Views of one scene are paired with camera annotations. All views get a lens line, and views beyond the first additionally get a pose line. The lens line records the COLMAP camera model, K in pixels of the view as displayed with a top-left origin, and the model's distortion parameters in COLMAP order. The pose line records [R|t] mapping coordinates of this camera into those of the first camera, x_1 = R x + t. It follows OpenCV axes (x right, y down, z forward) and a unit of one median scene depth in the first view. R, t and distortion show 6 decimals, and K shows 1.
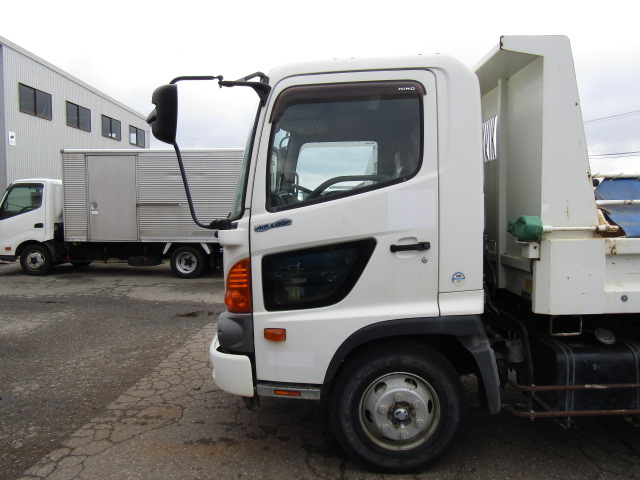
lens RADIAL K [[487.9, 0, 317.9], [0, 487.9, 195.8], [0, 0, 1]] dist [-0.134316, 0.127616]
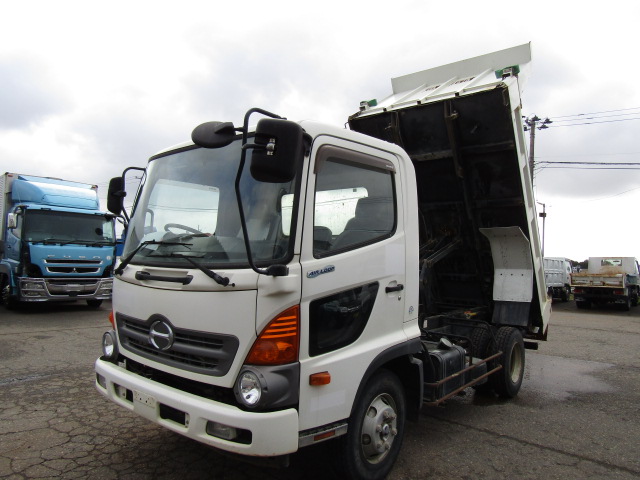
lens RADIAL K [[487.9, 0, 317.9], [0, 487.9, 195.8], [0, 0, 1]] dist [-0.134316, 0.127616]
pose [[0.591906, 0.127764, 0.795817, -0.937171], [-0.028663, 0.990069, -0.137631, 0.043630], [-0.805497, 0.058654, 0.589689, 0.377139]]
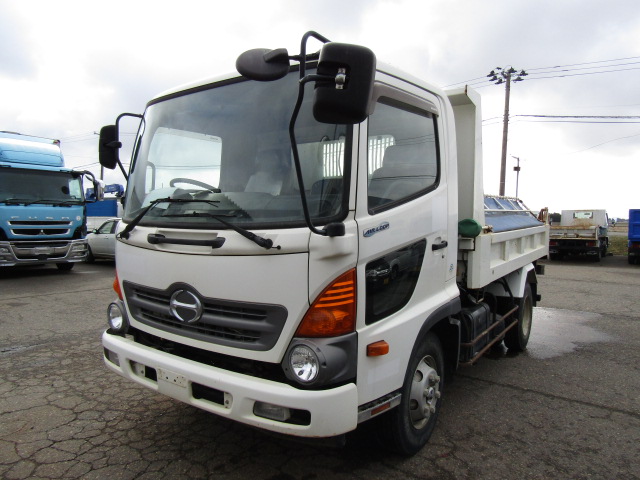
lens RADIAL K [[485.6, 0, 323.2], [0, 485.6, 223.3], [0, 0, 1]] dist [-0.128770, 0.148605]
pose [[0.523142, -0.002291, 0.852243, -0.910027], [-0.011938, 0.999879, 0.010016, 0.041276], [-0.852162, -0.015414, 0.523051, 0.603609]]
